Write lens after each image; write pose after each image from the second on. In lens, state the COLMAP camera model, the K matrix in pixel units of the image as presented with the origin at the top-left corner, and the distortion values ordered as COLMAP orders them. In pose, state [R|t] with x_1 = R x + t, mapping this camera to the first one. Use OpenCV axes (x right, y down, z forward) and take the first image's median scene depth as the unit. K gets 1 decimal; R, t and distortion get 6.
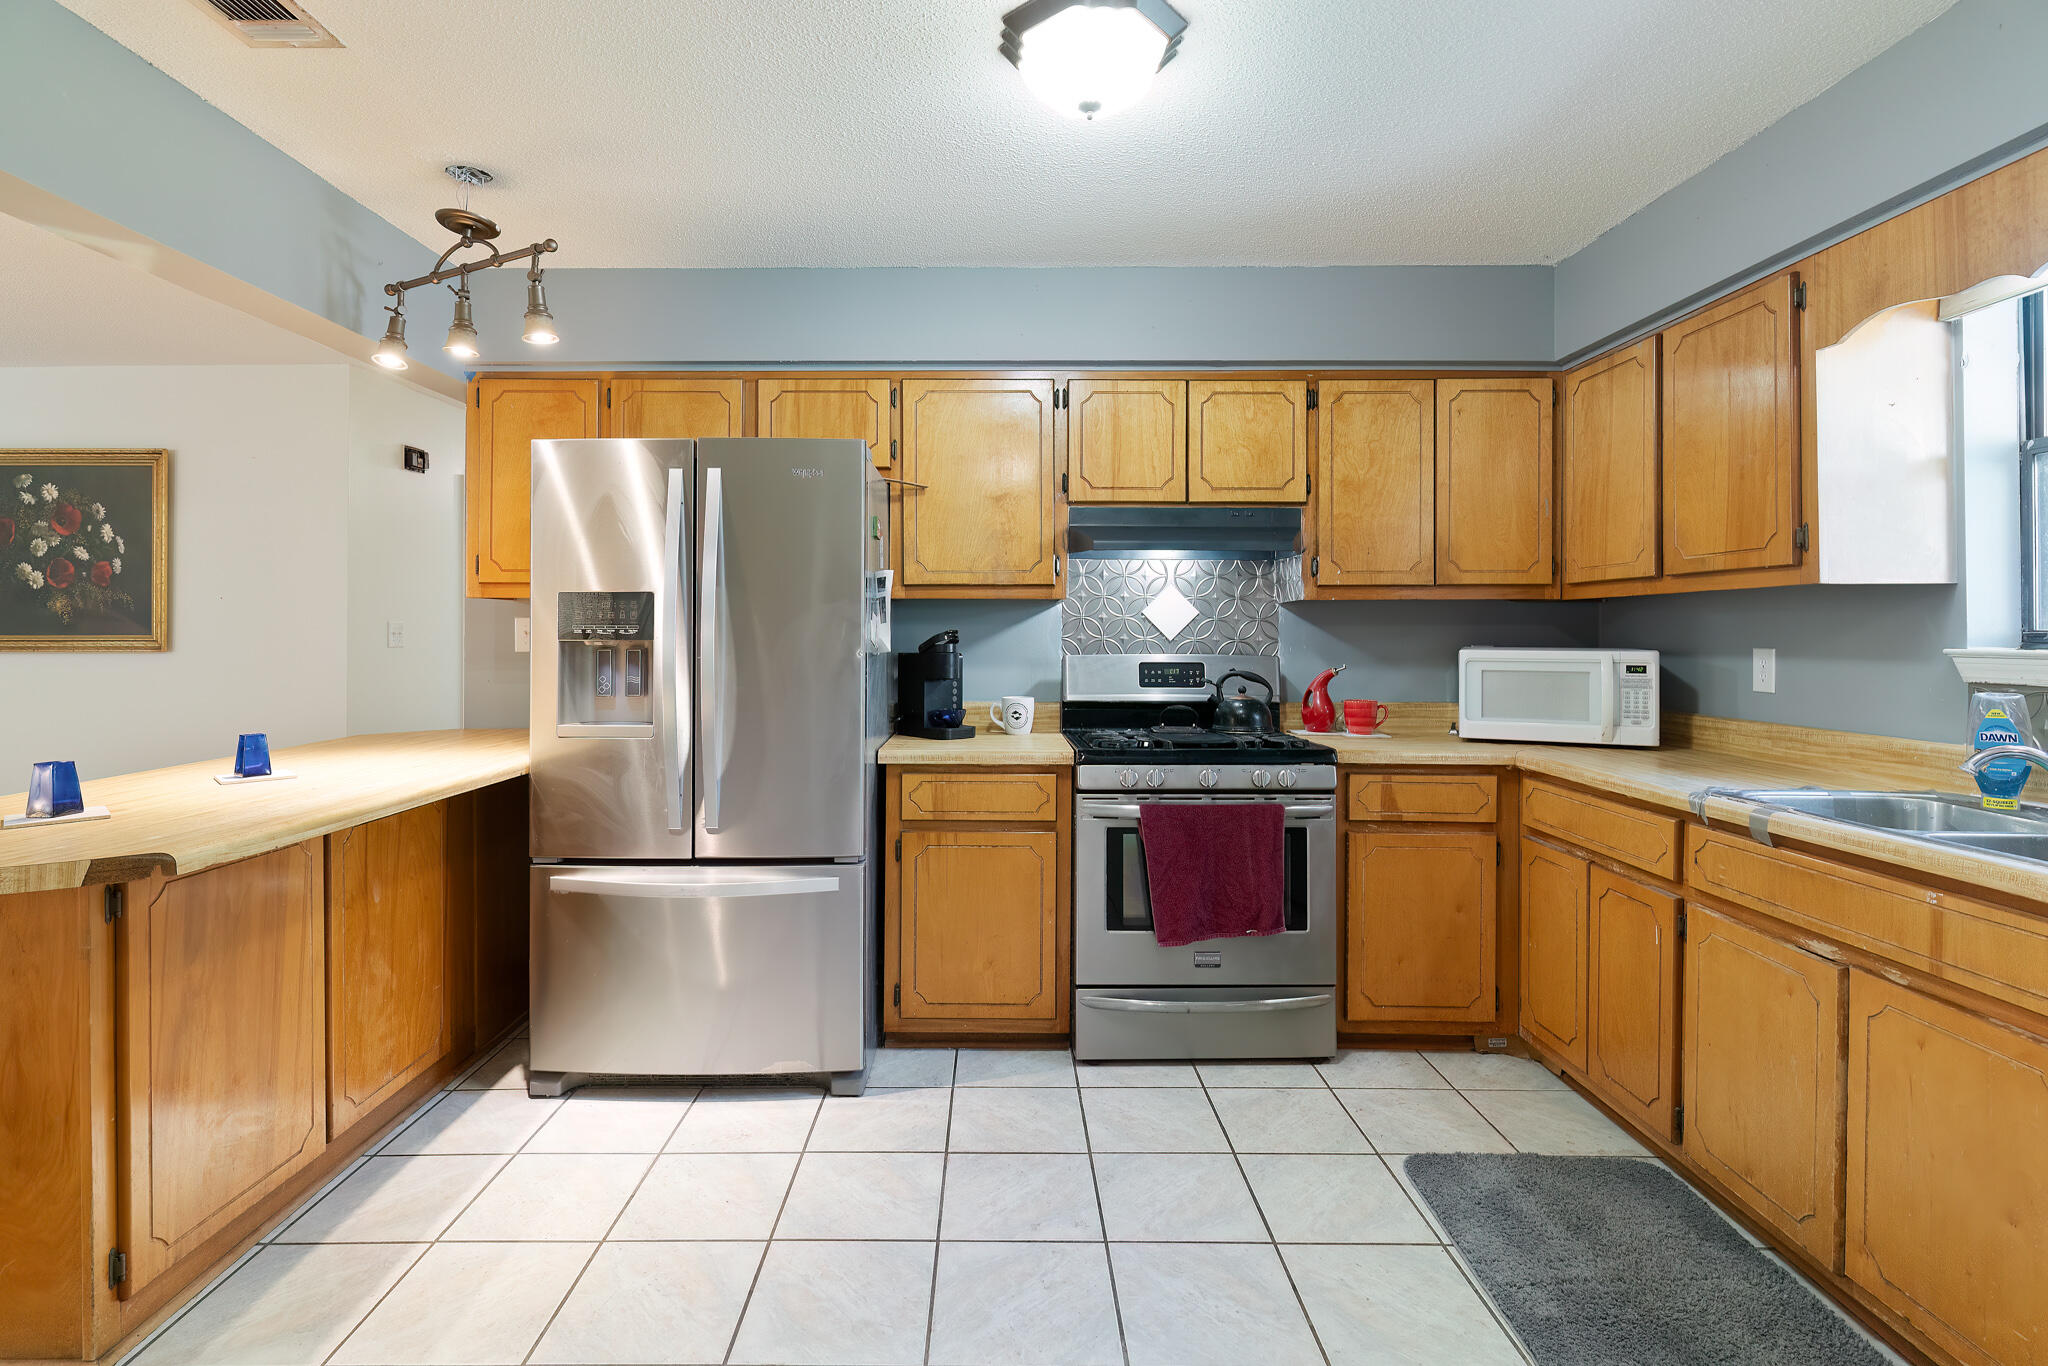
lens RADIAL K [[977.2, 0, 963.4], [0, 977.2, 632.8], [0, 0, 1]] dist [0.001967, 0.000219]
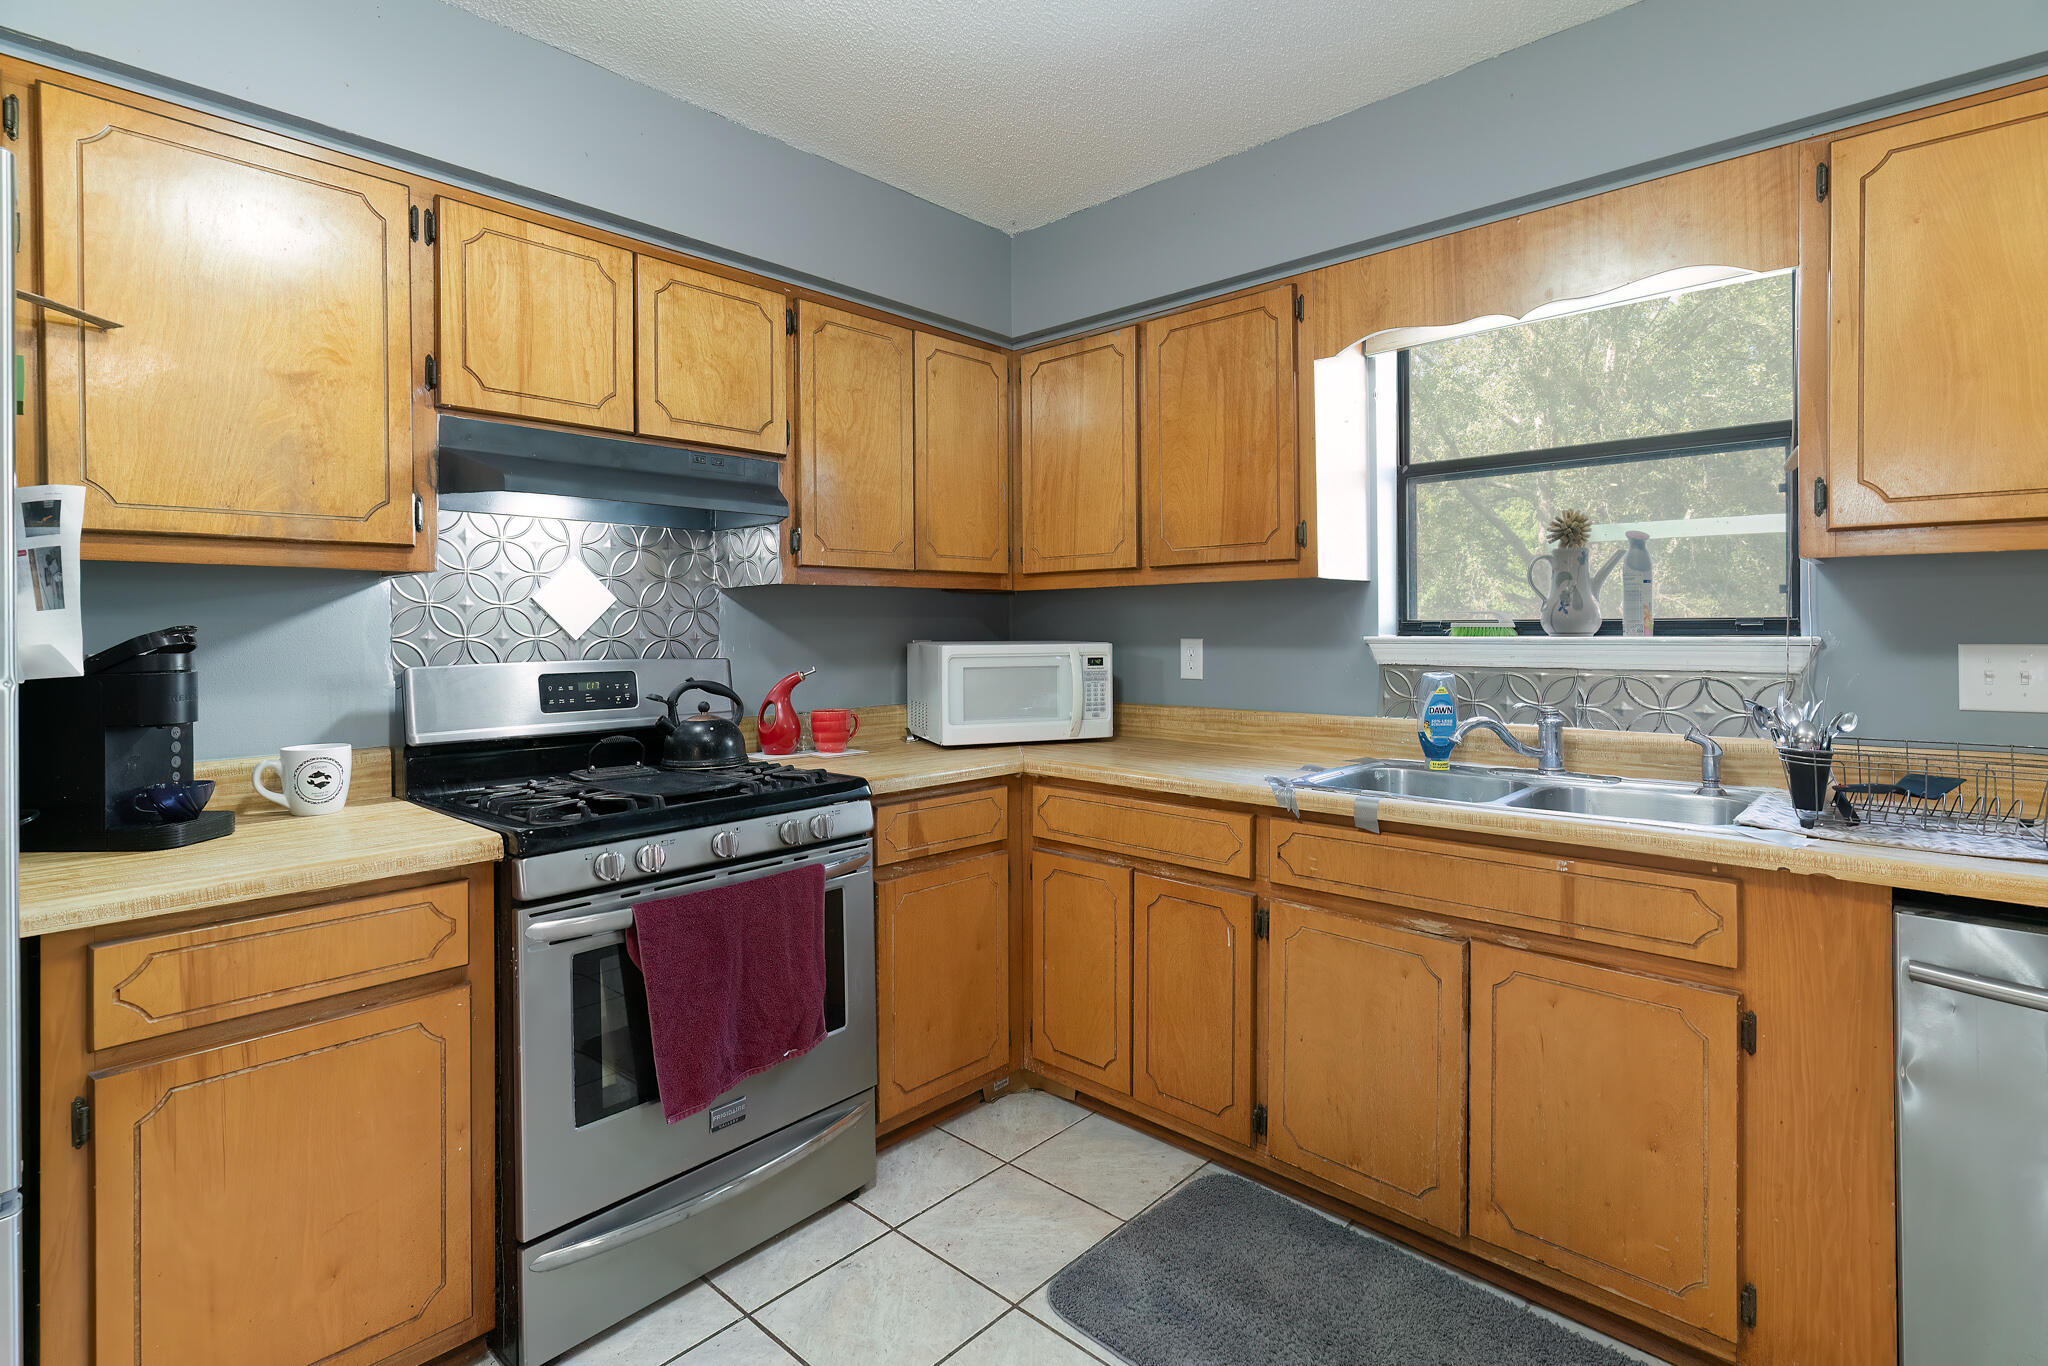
lens RADIAL K [[1001.2, 0, 1022.4], [0, 1001.2, 631.5], [0, 0, 1]] dist [0.003222, 0.001177]
pose [[0.661497, -0.009443, 0.749888, -0.125518], [0.007187, 0.999955, 0.006252, -0.000008], [-0.749913, 0.001254, 0.661535, 0.379916]]
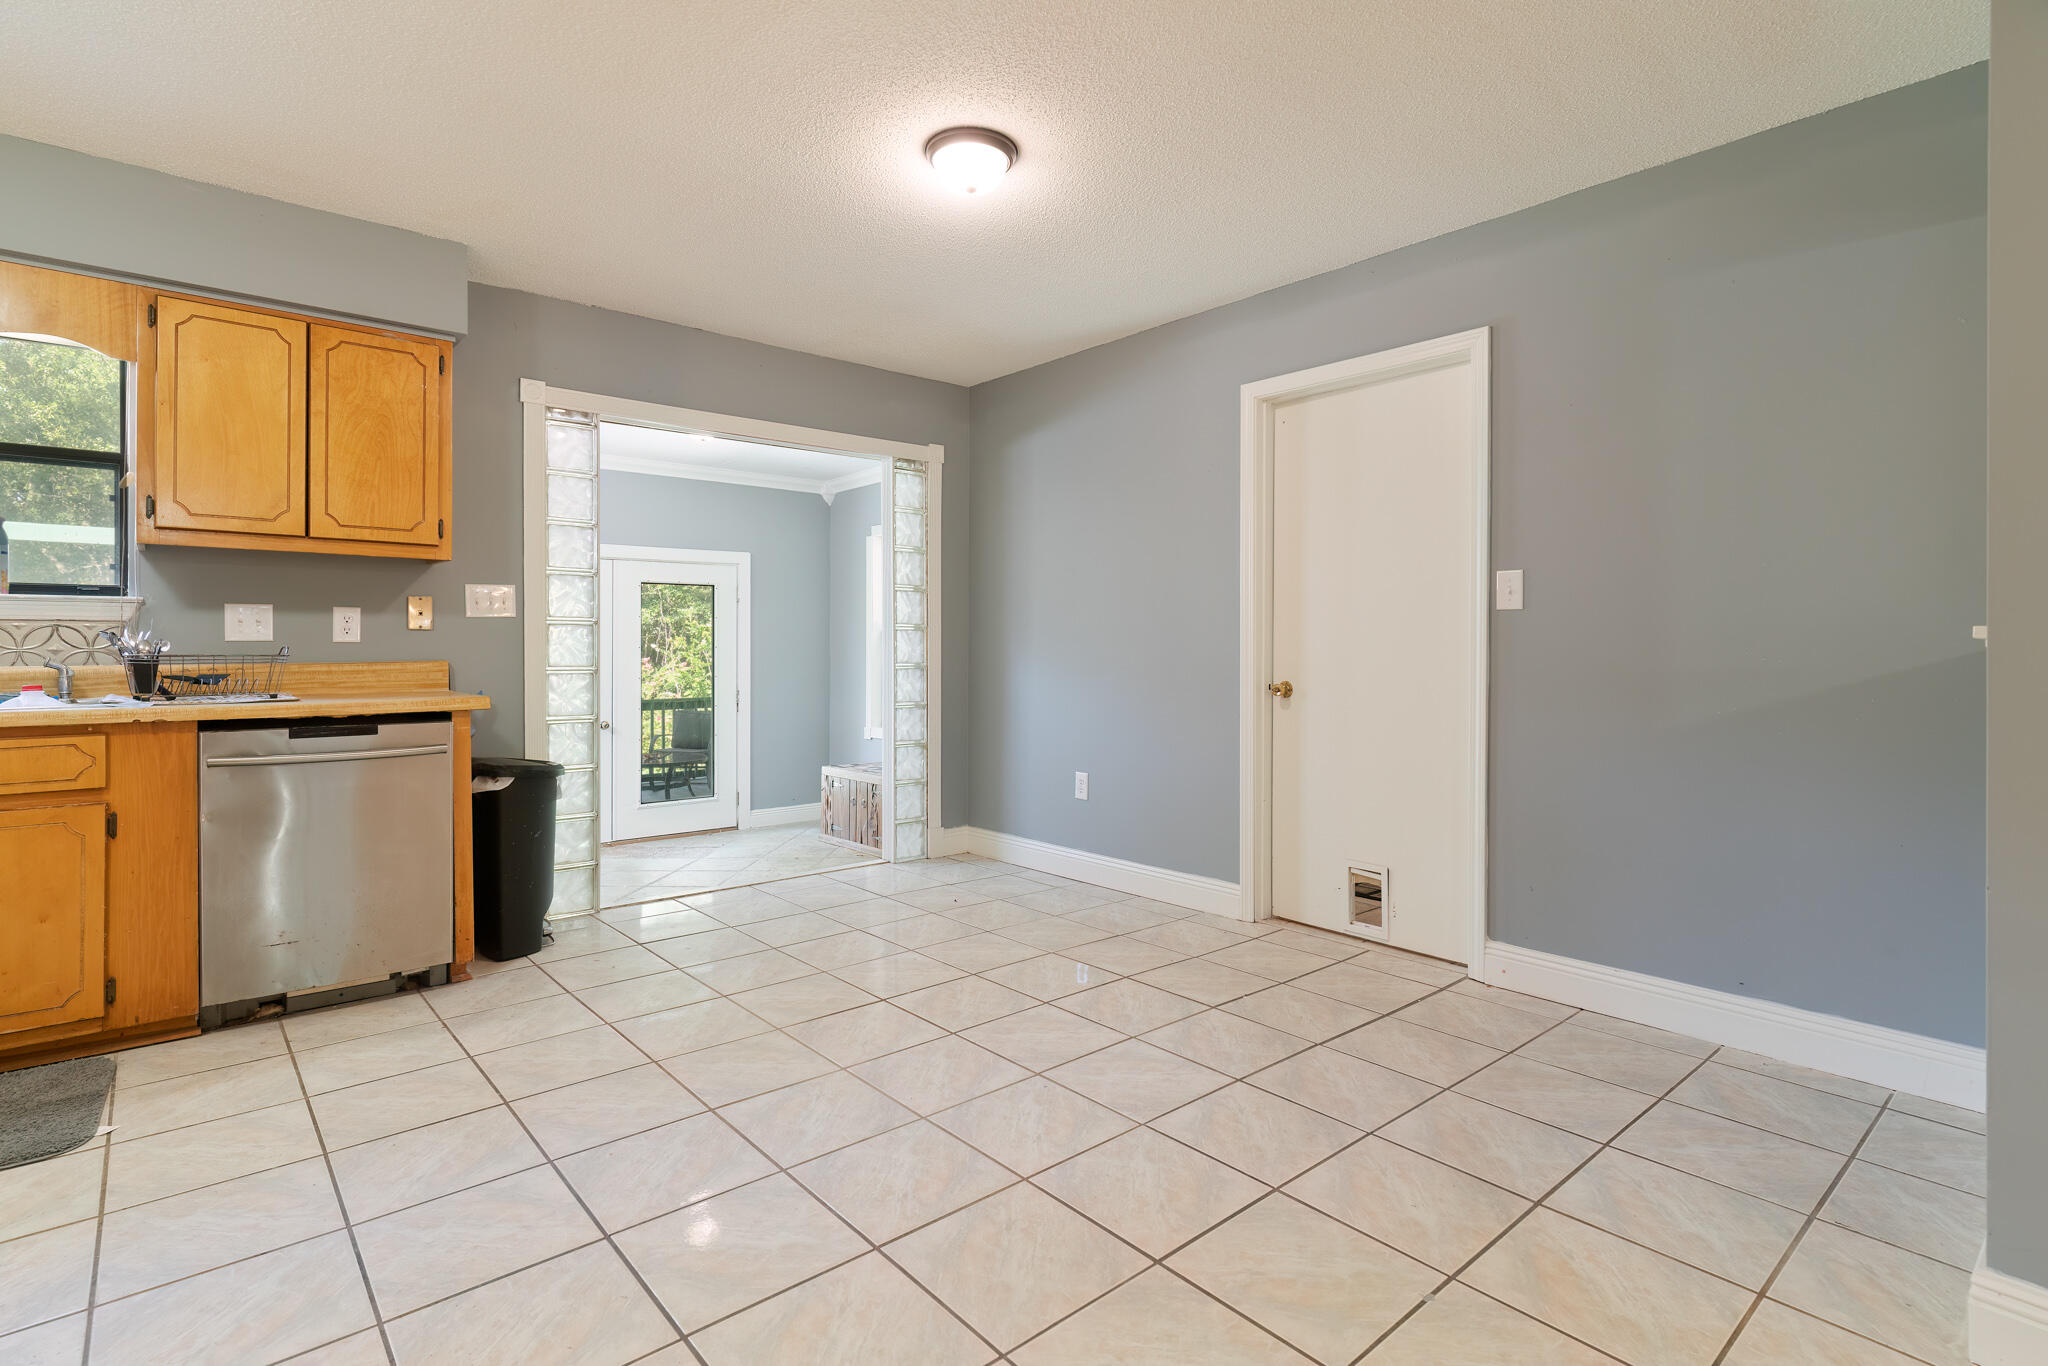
lens RADIAL K [[1005.1, 0, 1033.5], [0, 1005.1, 650.9], [0, 0, 1]] dist [-0.000250, -0.000481]
pose [[-0.663657, -0.002376, 0.748033, -0.659928], [-0.001899, 0.999997, 0.001492, 0.063636], [-0.748035, -0.000430, -0.663659, 0.423724]]
